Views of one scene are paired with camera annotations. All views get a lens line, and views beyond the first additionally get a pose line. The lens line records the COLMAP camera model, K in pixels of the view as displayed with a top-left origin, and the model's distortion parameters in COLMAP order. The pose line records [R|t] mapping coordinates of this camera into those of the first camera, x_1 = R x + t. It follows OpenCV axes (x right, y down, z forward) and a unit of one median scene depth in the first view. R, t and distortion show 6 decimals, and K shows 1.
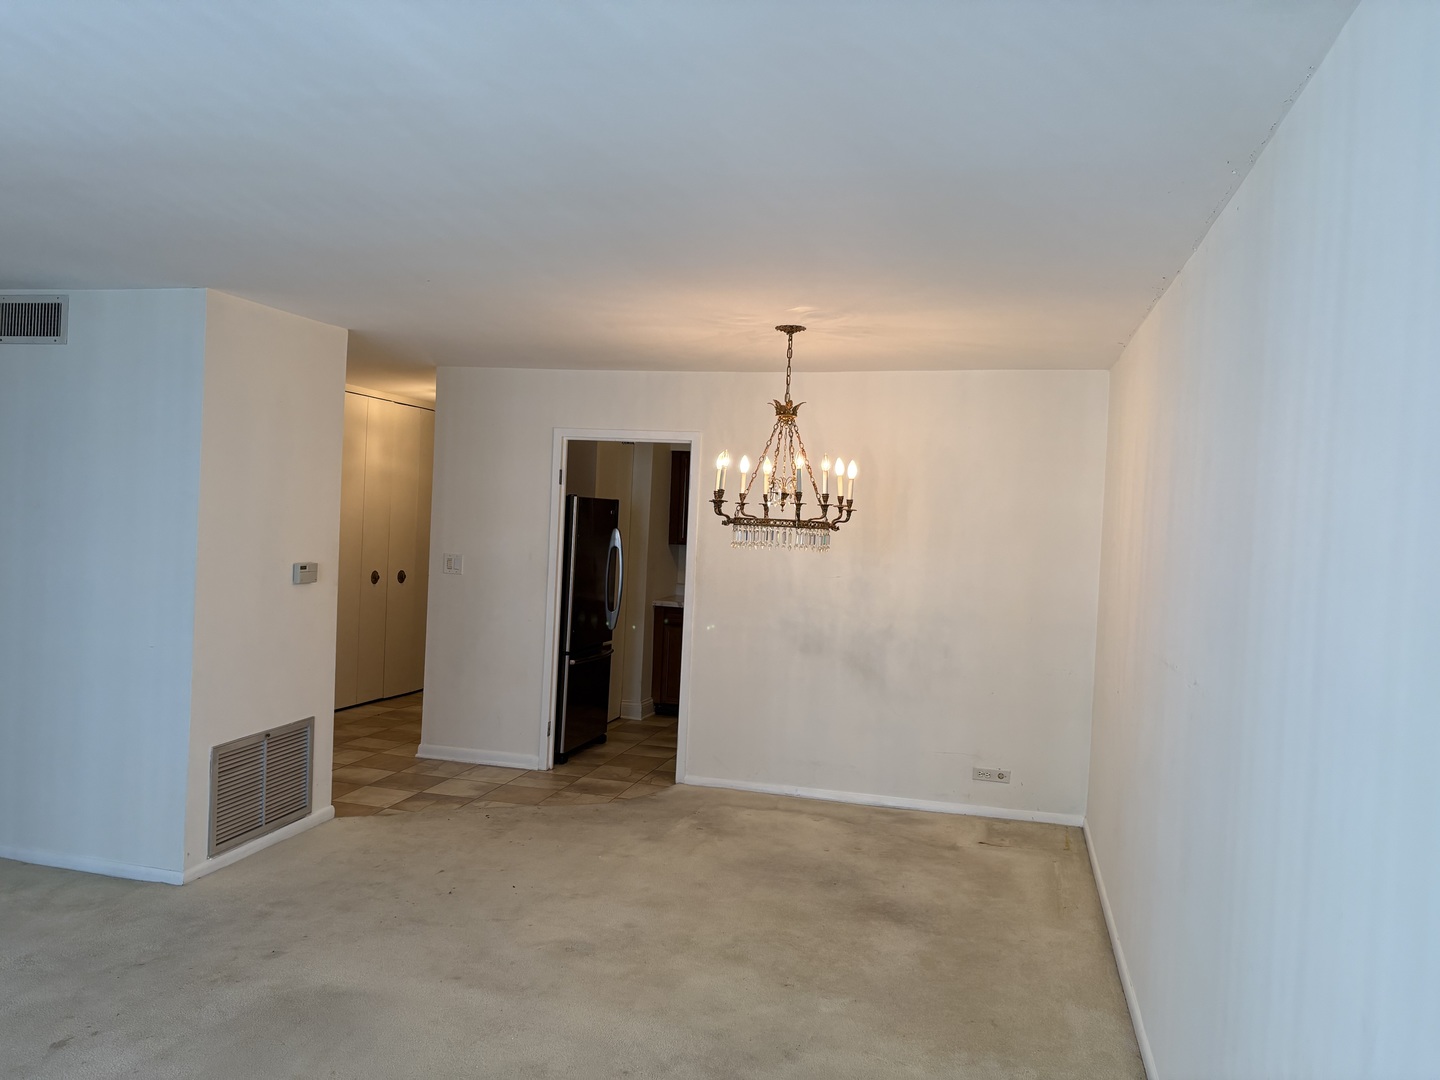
lens RADIAL K [[1089.9, 0, 720.2], [0, 1089.9, 541.4], [0, 0, 1]] dist [0.045120, -0.049048]
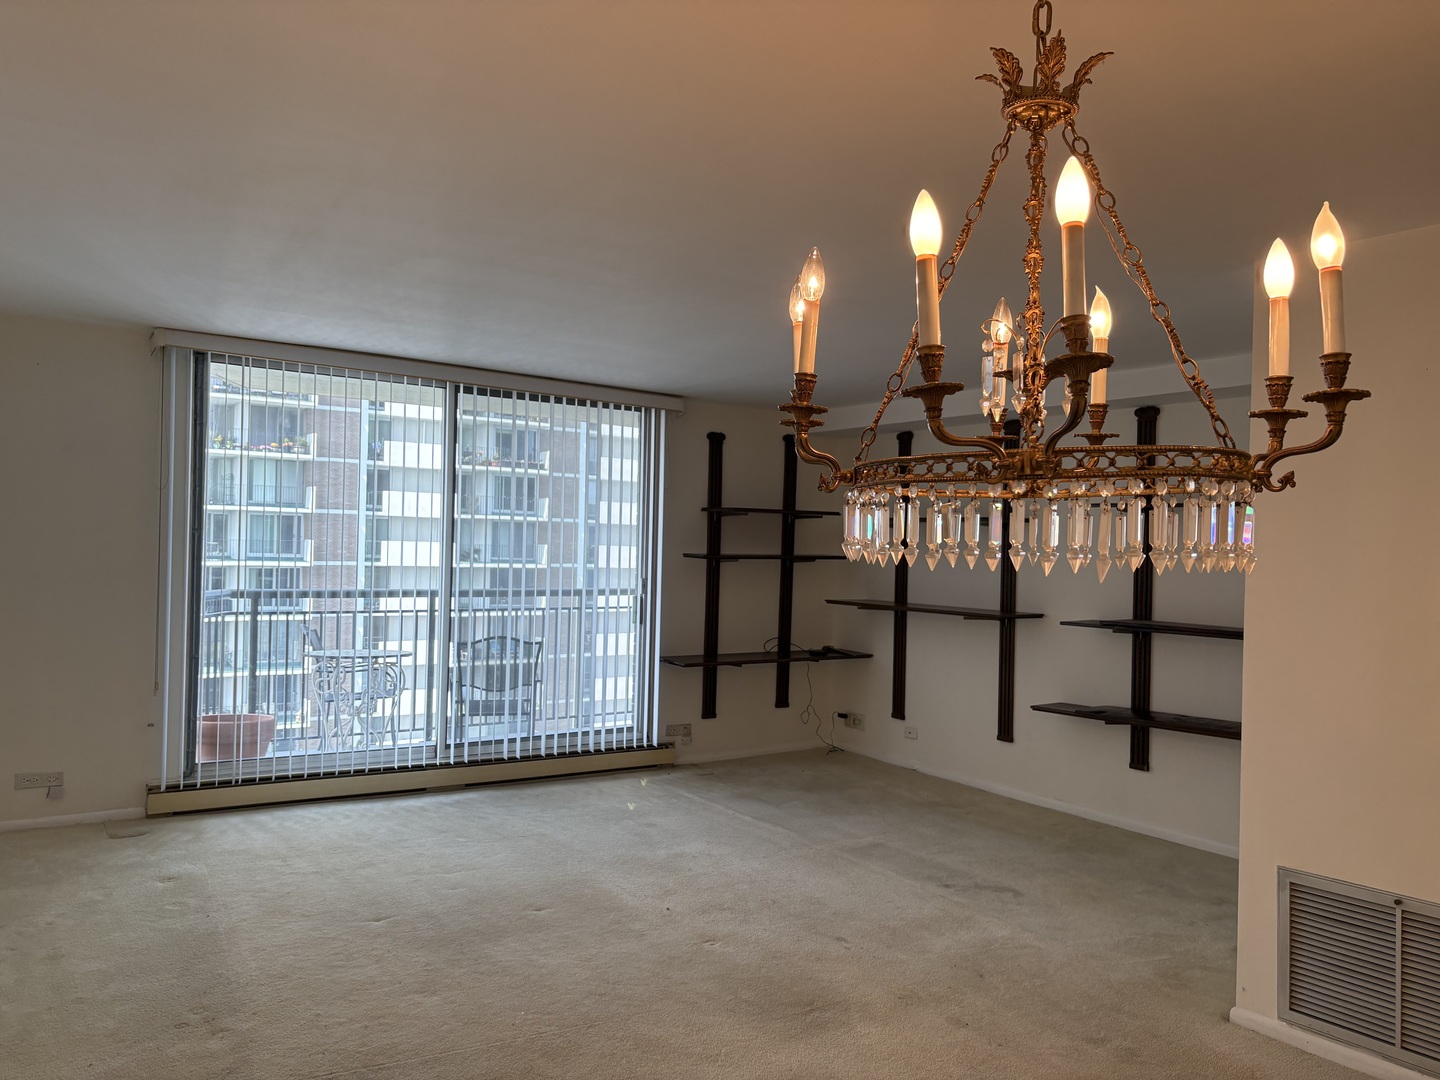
lens RADIAL K [[1089.9, 0, 720.2], [0, 1089.9, 541.4], [0, 0, 1]] dist [0.045120, -0.049048]
pose [[-0.633258, -0.066454, -0.771082, 0.374301], [-0.089108, 0.995942, -0.012652, 0.017380], [0.768794, 0.060698, -0.636610, 1.241881]]
